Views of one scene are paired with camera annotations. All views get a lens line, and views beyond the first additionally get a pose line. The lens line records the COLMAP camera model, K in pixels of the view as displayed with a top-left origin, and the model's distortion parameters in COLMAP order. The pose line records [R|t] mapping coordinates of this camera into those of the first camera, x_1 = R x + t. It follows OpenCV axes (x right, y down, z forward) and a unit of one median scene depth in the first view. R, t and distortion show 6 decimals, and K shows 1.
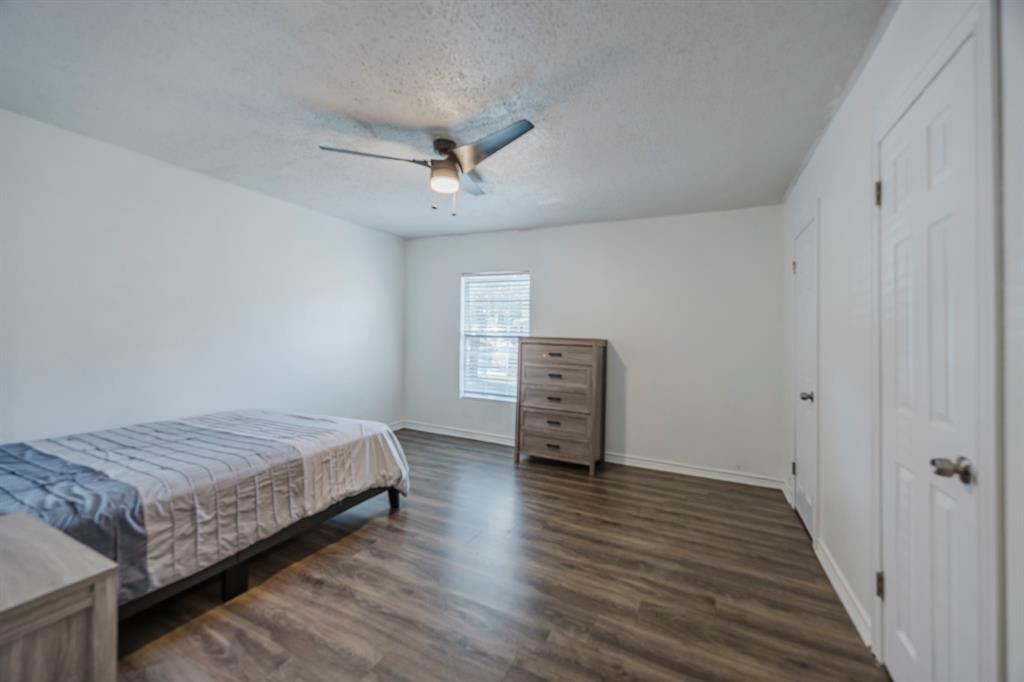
lens RADIAL K [[397.6, 0, 513.2], [0, 397.6, 334.2], [0, 0, 1]] dist [0.000727, 0.000592]
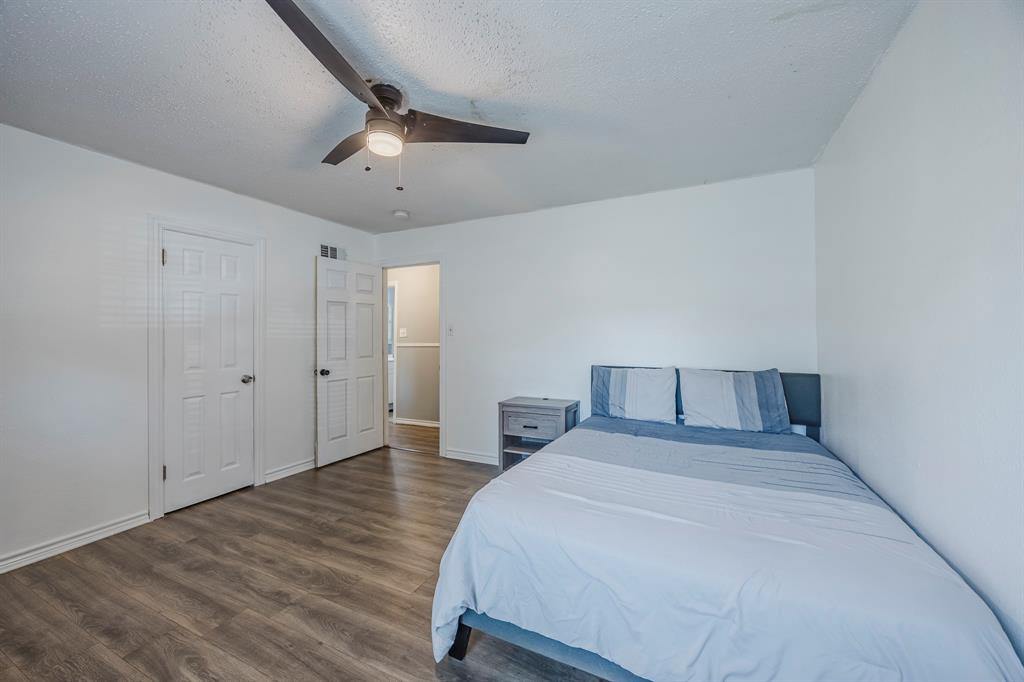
lens RADIAL K [[397.6, 0, 511.0], [0, 397.6, 337.7], [0, 0, 1]] dist [0.000727, 0.000592]
pose [[-0.999944, 0.003059, -0.010094, -0.512063], [0.003207, 0.999887, -0.014713, 0.029683], [0.010048, -0.014744, -0.999841, 2.234527]]
